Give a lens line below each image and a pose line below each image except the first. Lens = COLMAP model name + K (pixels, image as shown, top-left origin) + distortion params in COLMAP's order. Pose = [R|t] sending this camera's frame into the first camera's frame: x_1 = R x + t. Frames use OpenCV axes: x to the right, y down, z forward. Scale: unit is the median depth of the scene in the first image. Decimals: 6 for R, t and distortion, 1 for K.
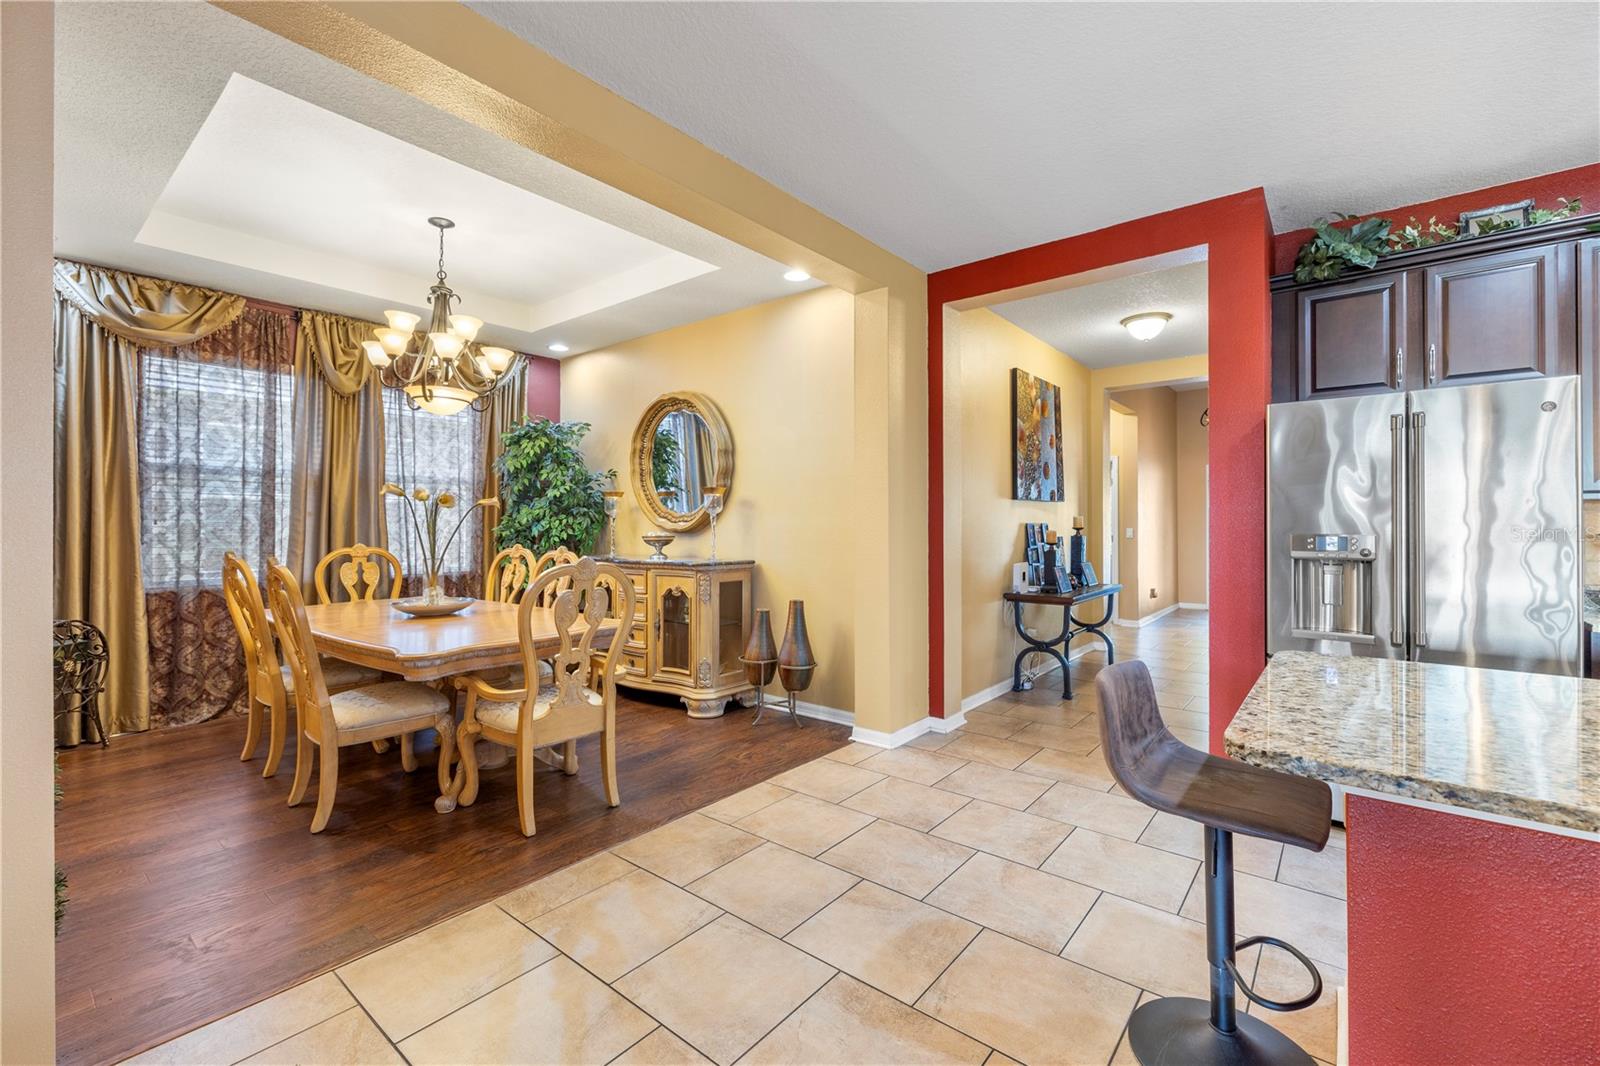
lens RADIAL K [[676.3, 0, 799.0], [0, 676.3, 517.7], [0, 0, 1]] dist [-0.001977, 0.000699]
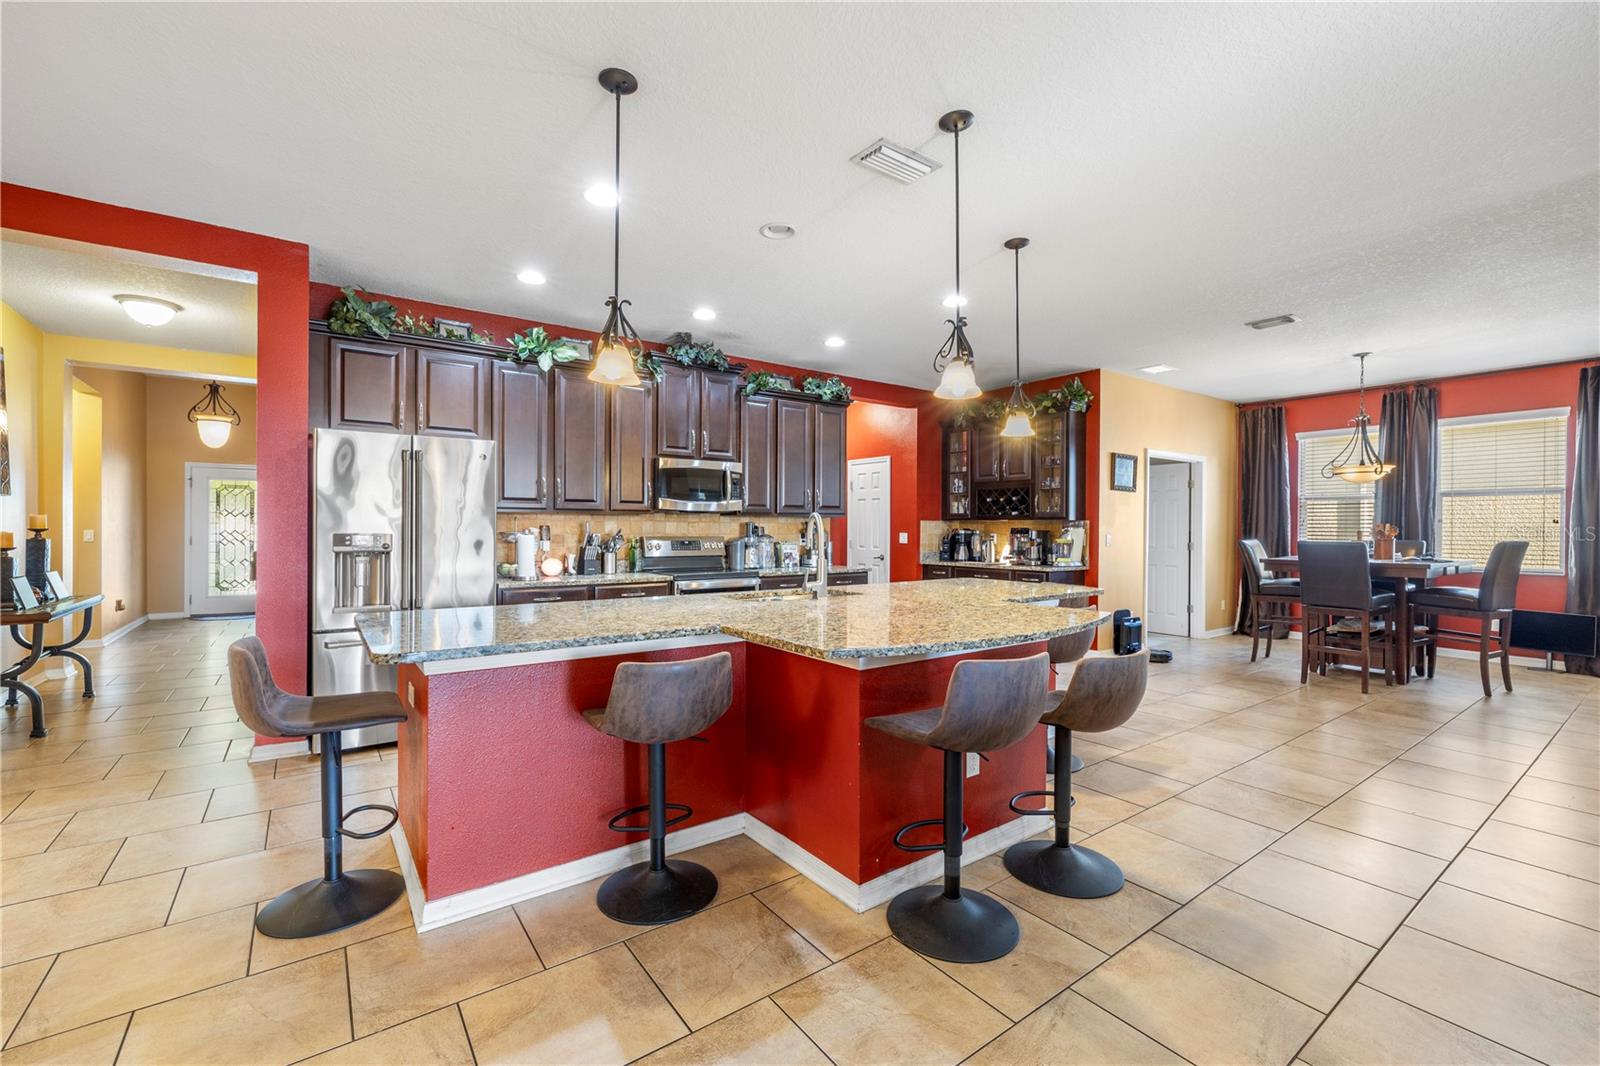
lens RADIAL K [[676.3, 0, 798.1], [0, 676.3, 532.4], [0, 0, 1]] dist [-0.001977, 0.000699]
pose [[0.247915, -0.002751, 0.968778, -0.186422], [-0.013741, 0.999885, 0.006356, 0.001659], [-0.968684, -0.014888, 0.247849, -0.105304]]
